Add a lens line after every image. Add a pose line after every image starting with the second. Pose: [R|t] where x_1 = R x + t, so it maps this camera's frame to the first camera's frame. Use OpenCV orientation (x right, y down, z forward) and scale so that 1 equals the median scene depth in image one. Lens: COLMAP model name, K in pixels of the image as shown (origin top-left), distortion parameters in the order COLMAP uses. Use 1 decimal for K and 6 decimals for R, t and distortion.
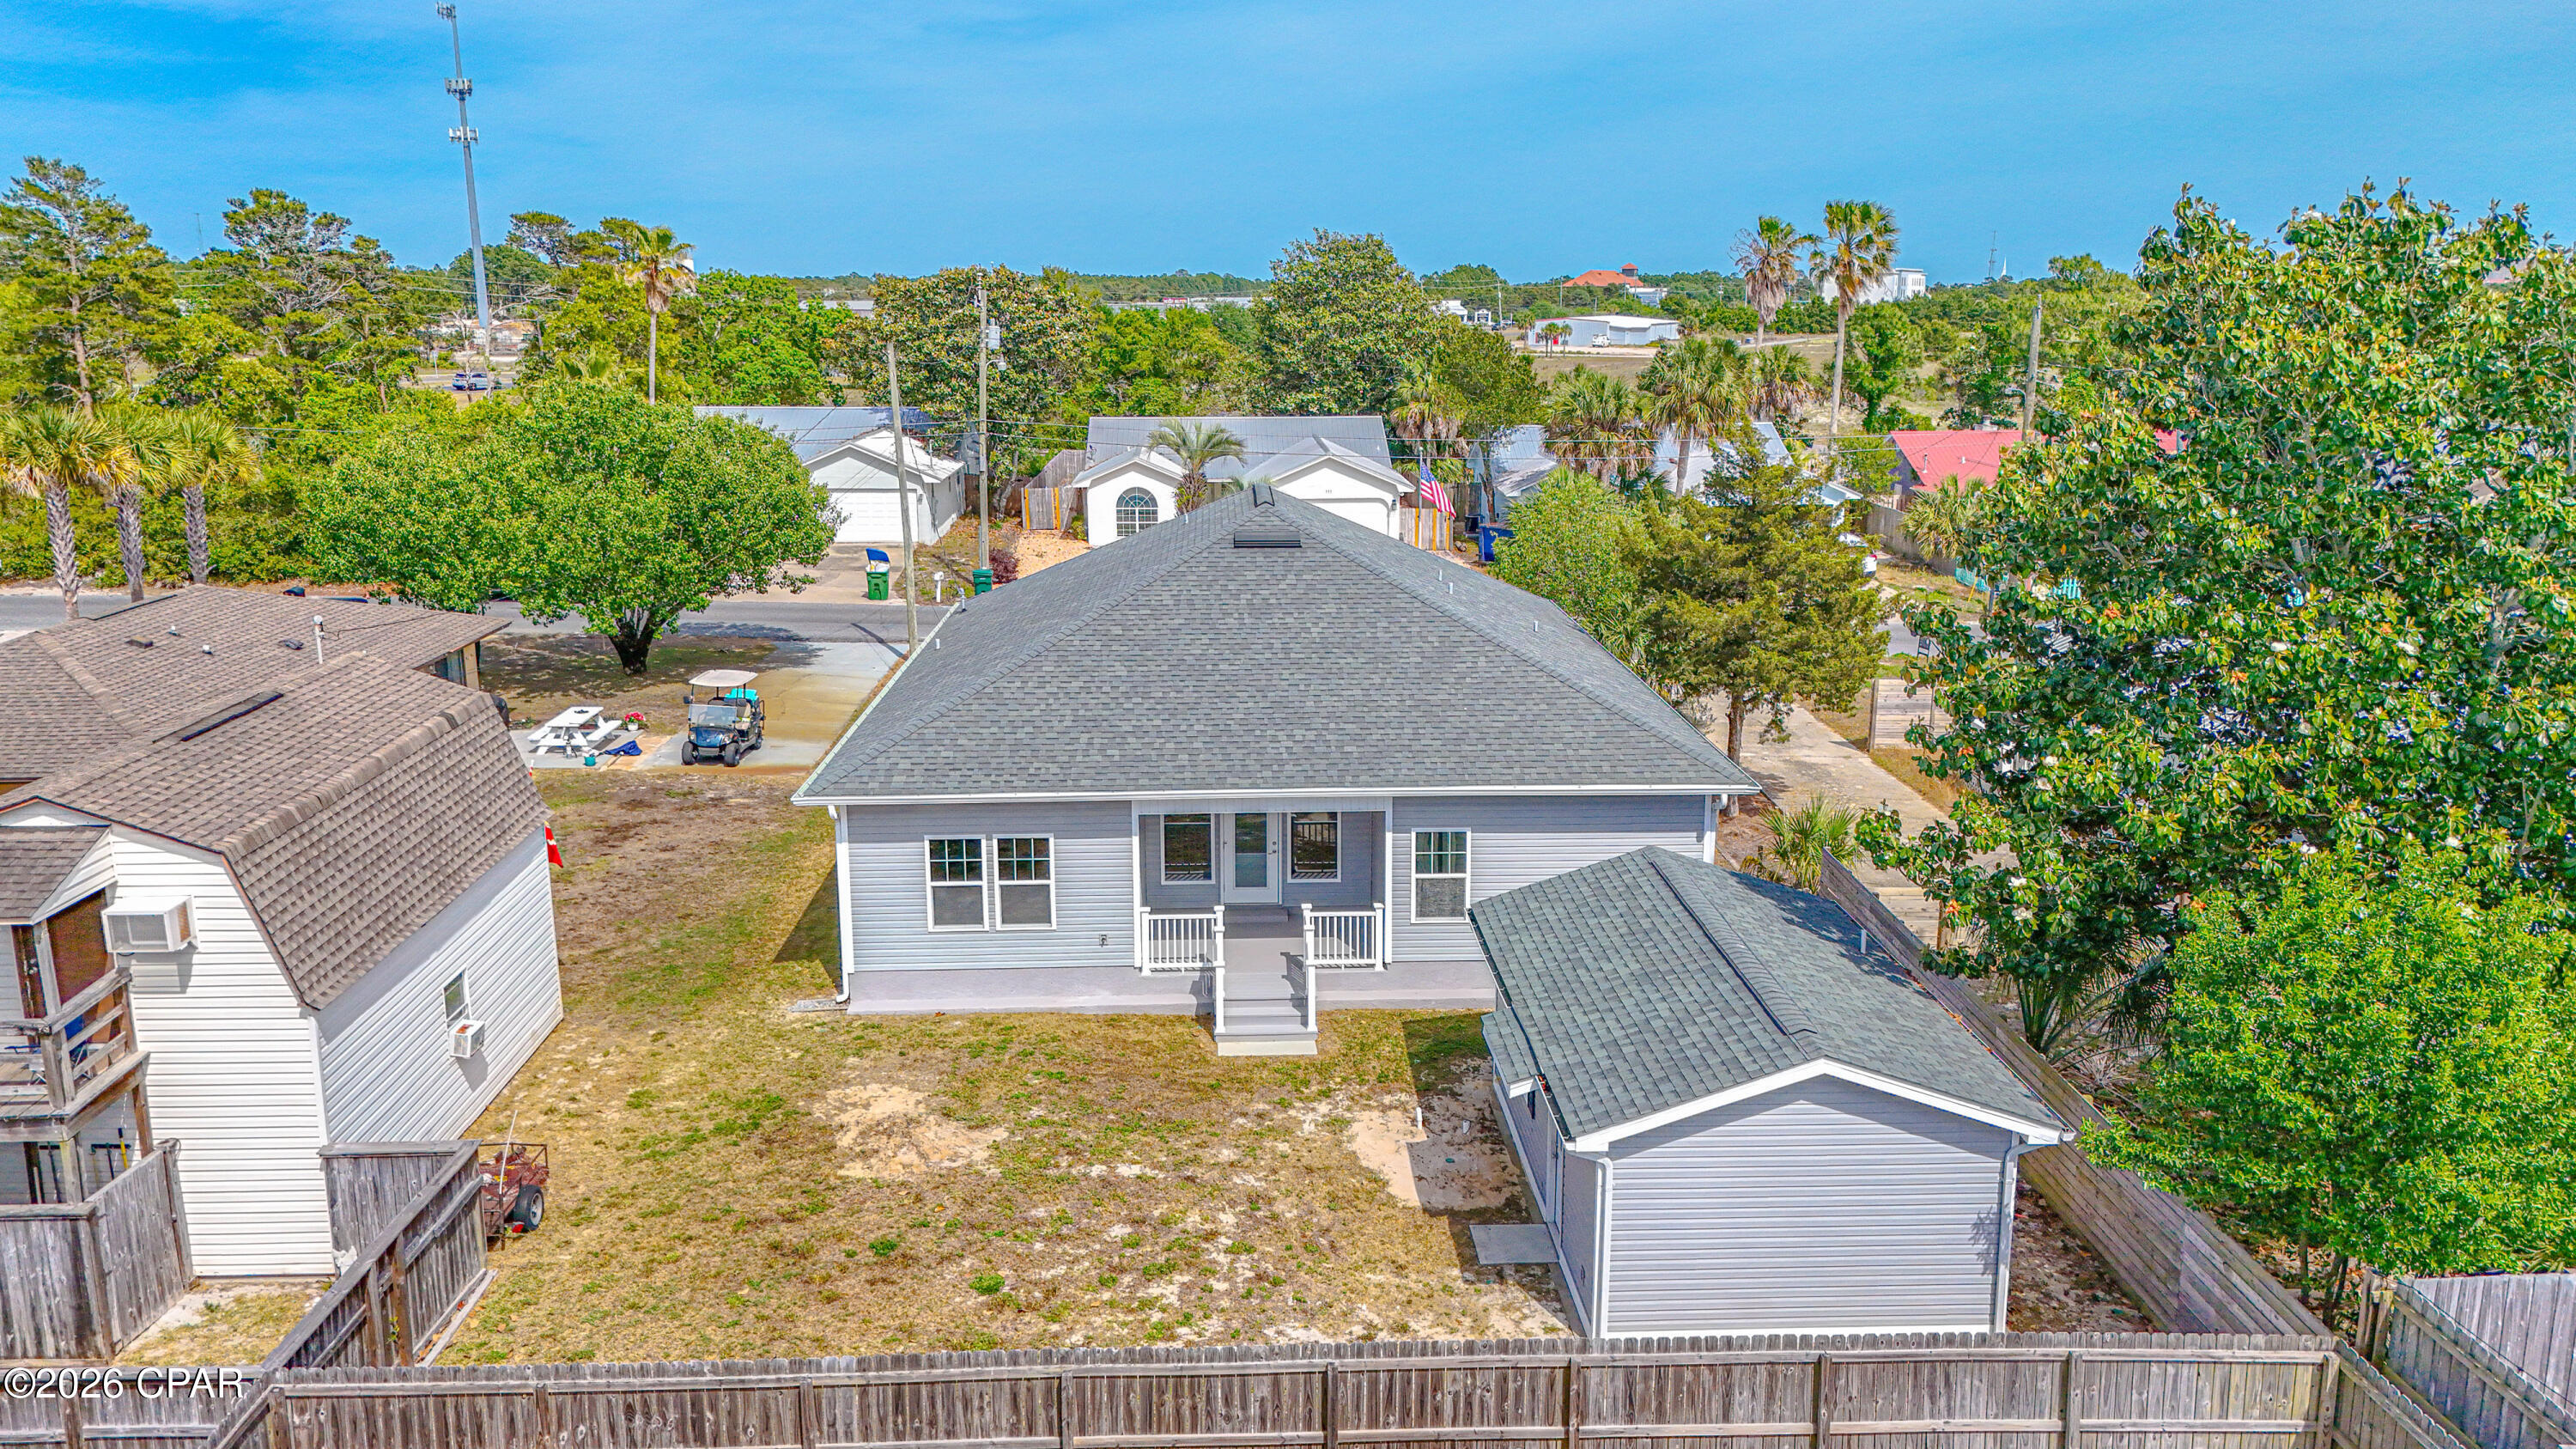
lens RADIAL K [[1892.2, 0, 1288.0], [0, 1892.2, 724.5], [0, 0, 1]] dist [0.083987, -0.081446]
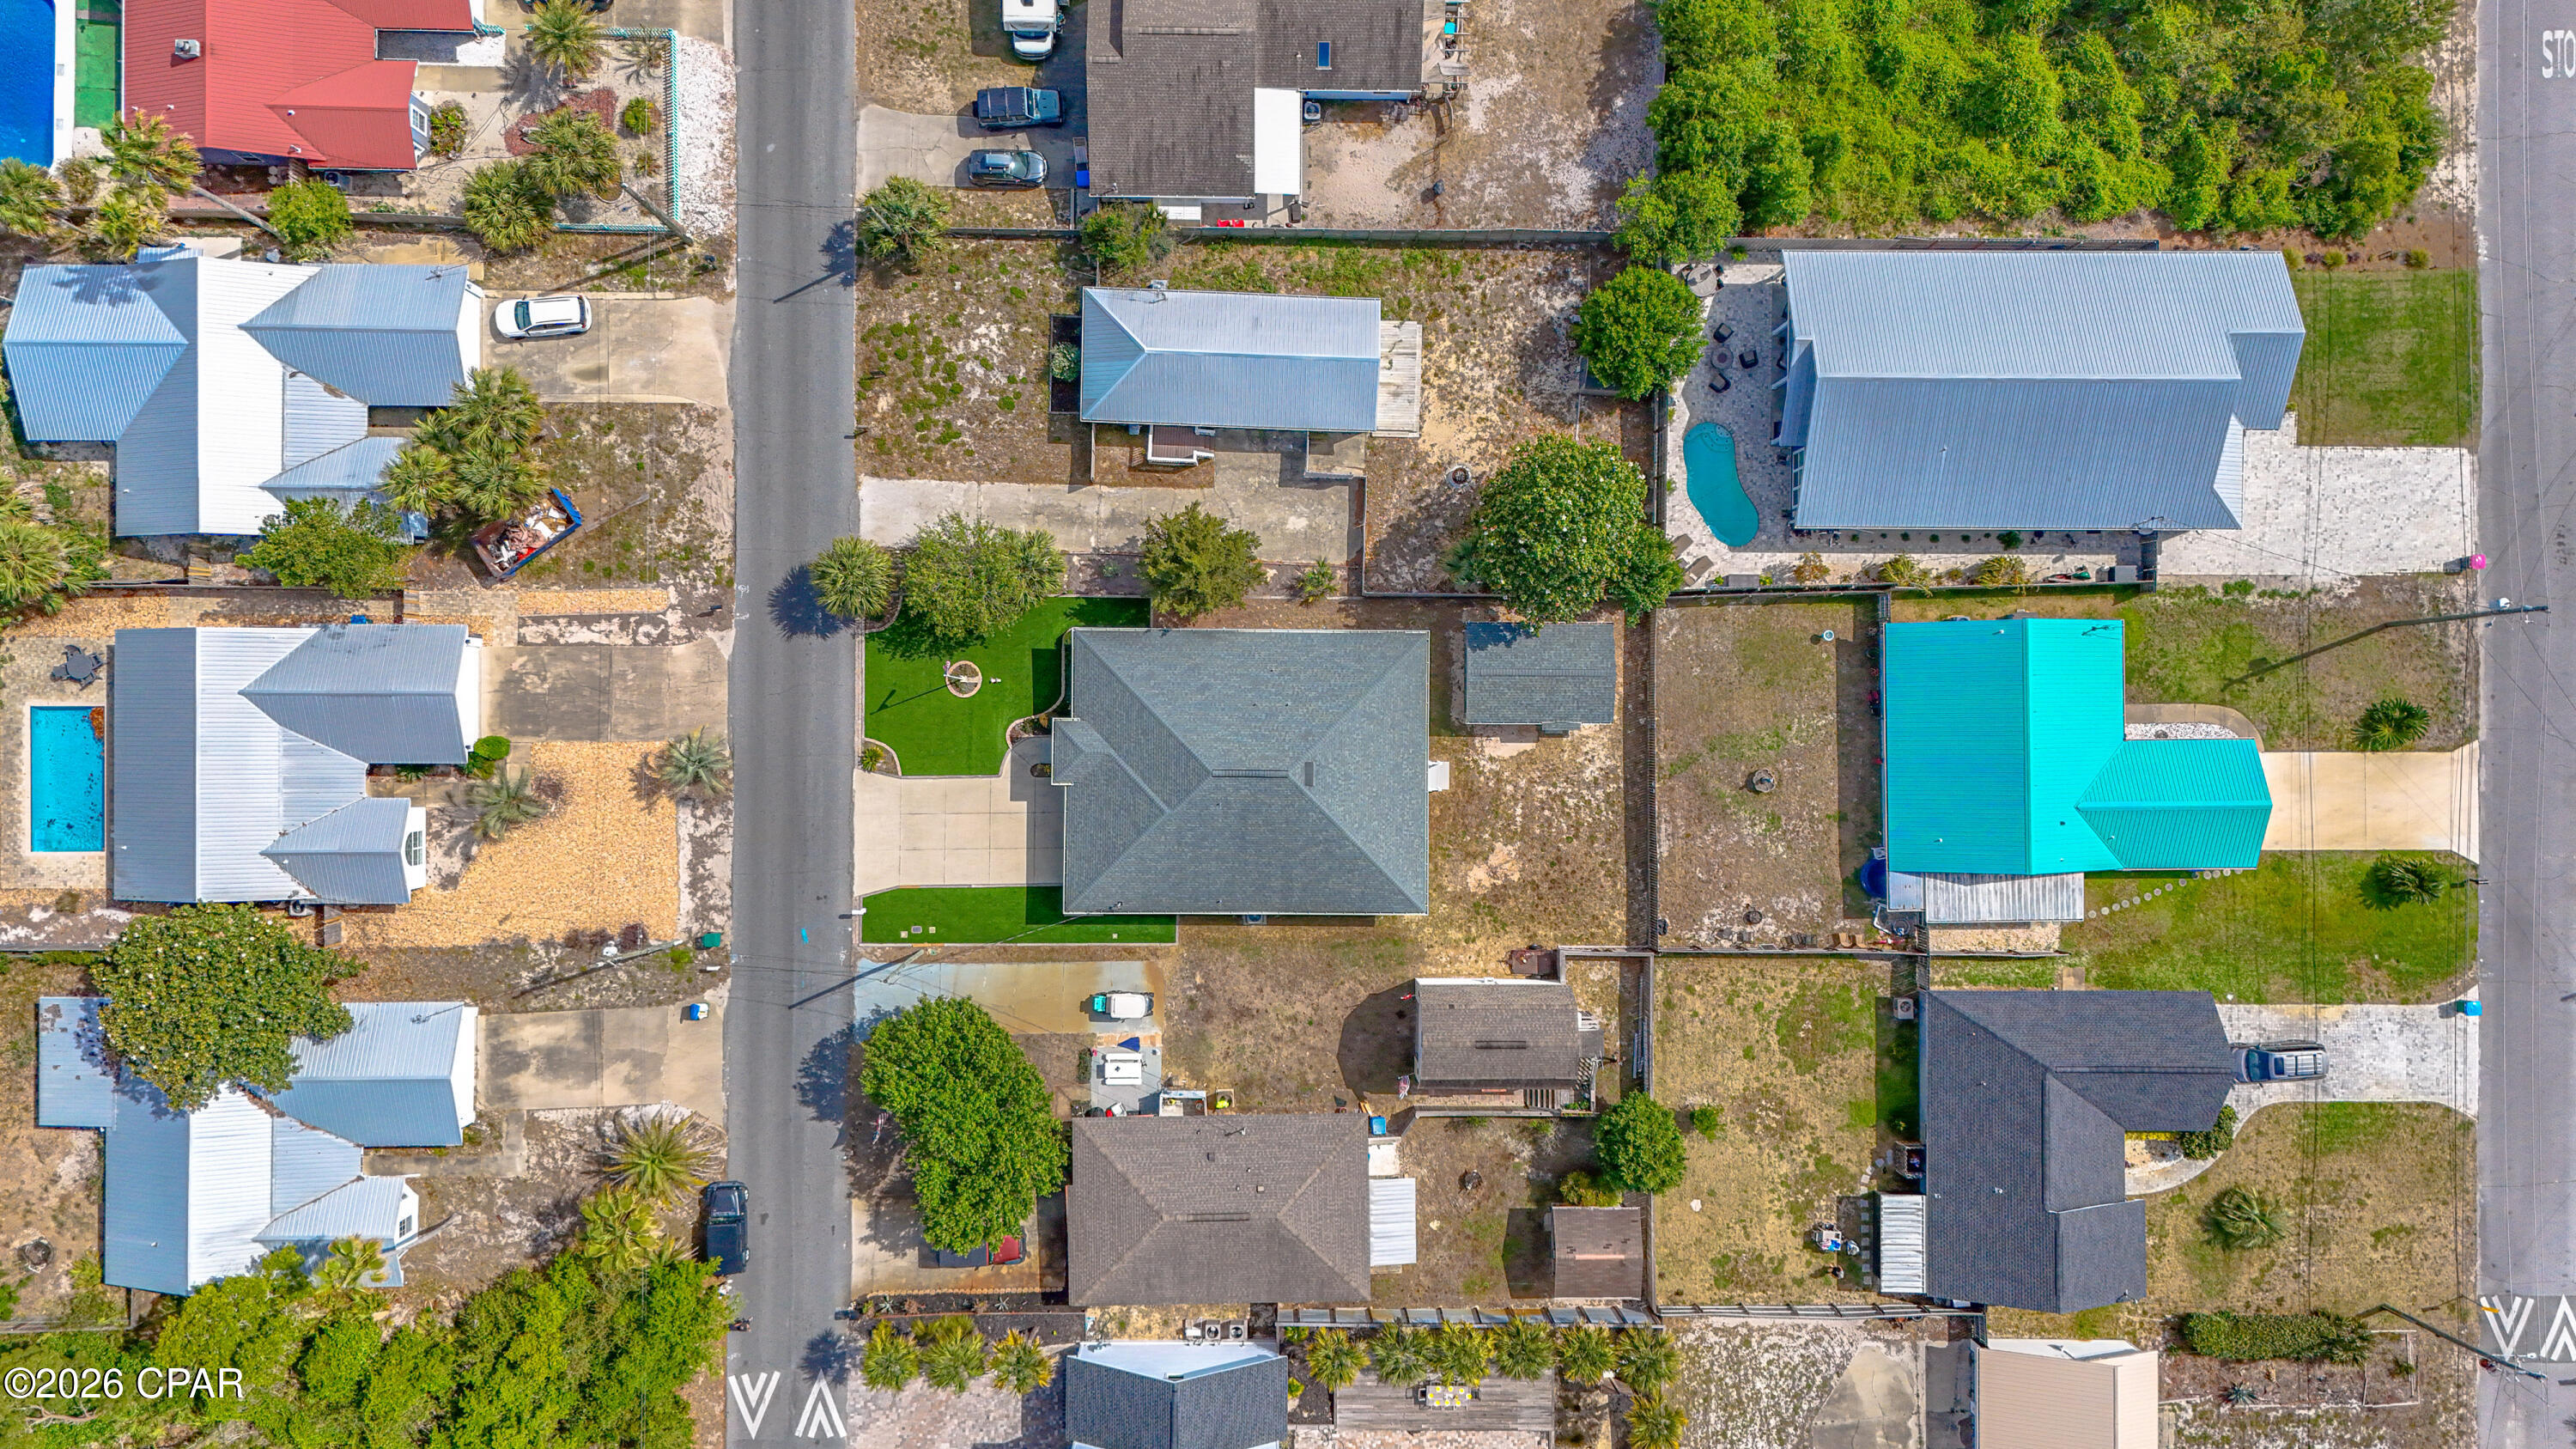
lens RADIAL K [[1886.5, 0, 1288.0], [0, 1886.5, 724.5], [0, 0, 1]] dist [0.100073, -0.128497]
pose [[0.046295, -0.998895, 0.008069, 0.043894], [0.197098, 0.017053, 0.980235, -3.443118], [-0.979290, -0.043790, 0.197670, 0.600634]]
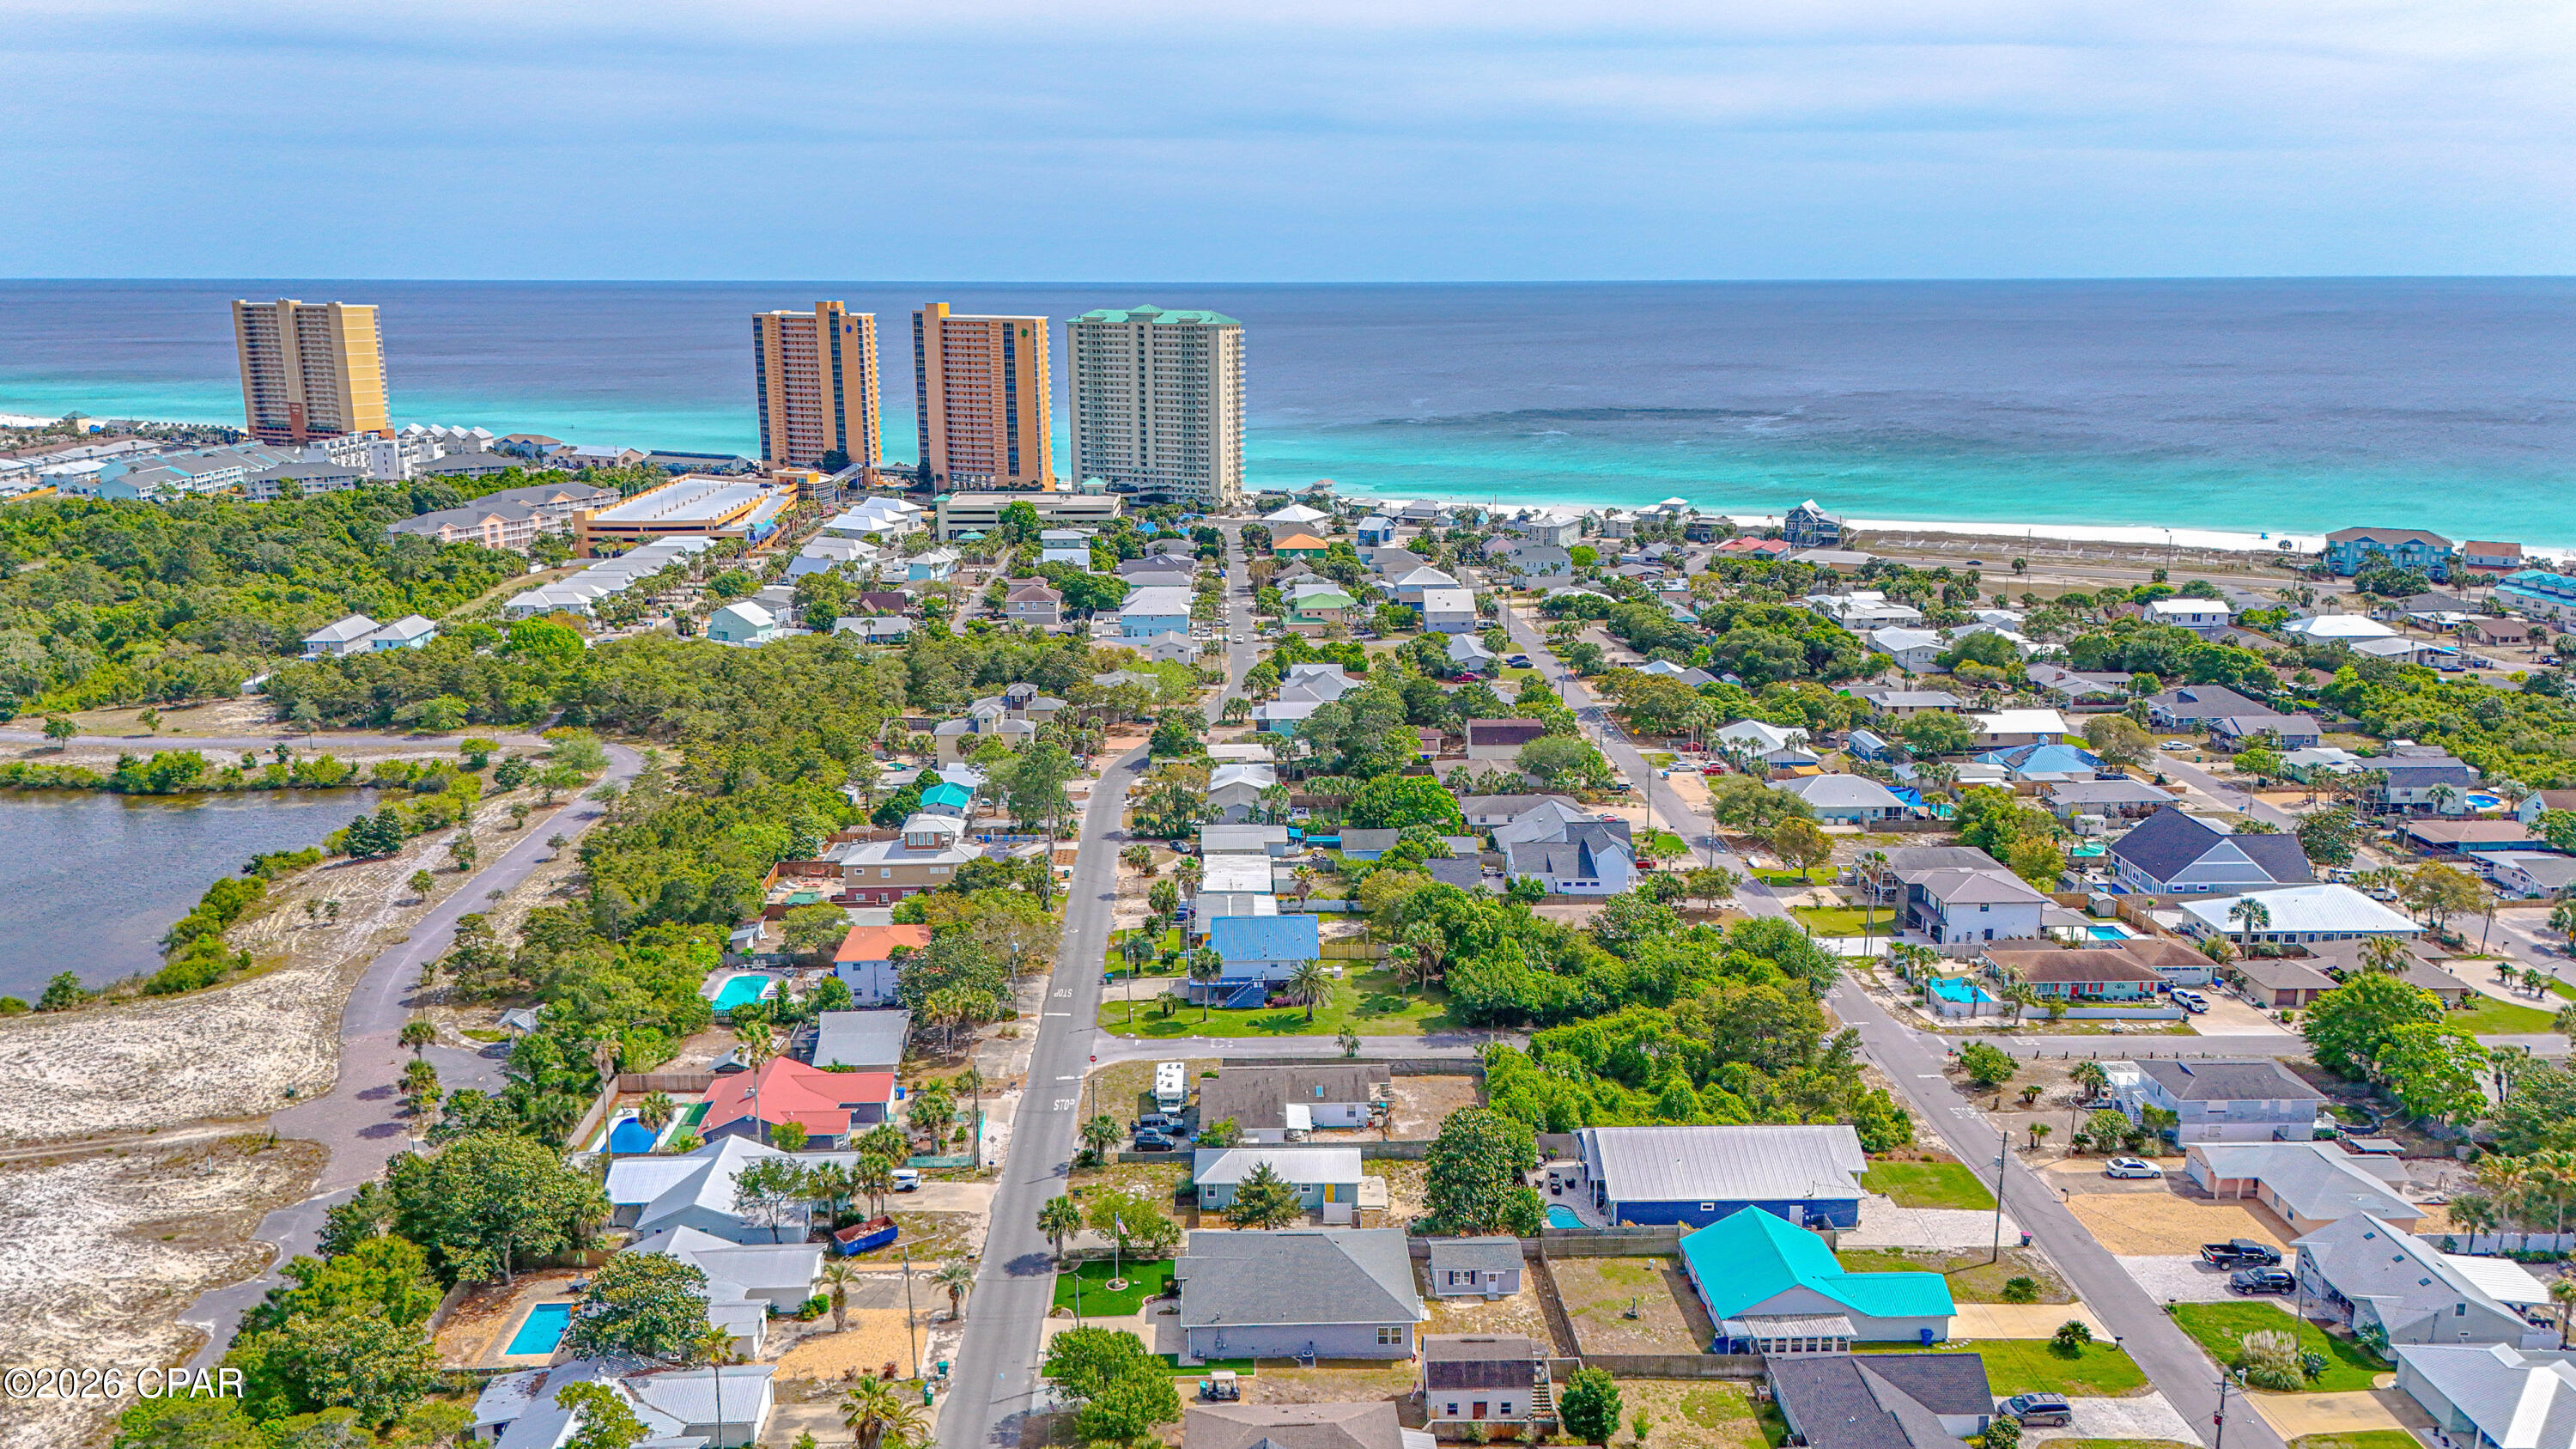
lens RADIAL K [[1886.5, 0, 1288.0], [0, 1886.5, 724.5], [0, 0, 1]] dist [0.100073, -0.128497]
pose [[0.004183, -0.227941, 0.973666, -5.089086], [0.221580, 0.949682, 0.221374, -2.816319], [-0.975133, 0.214819, 0.054480, 0.736560]]
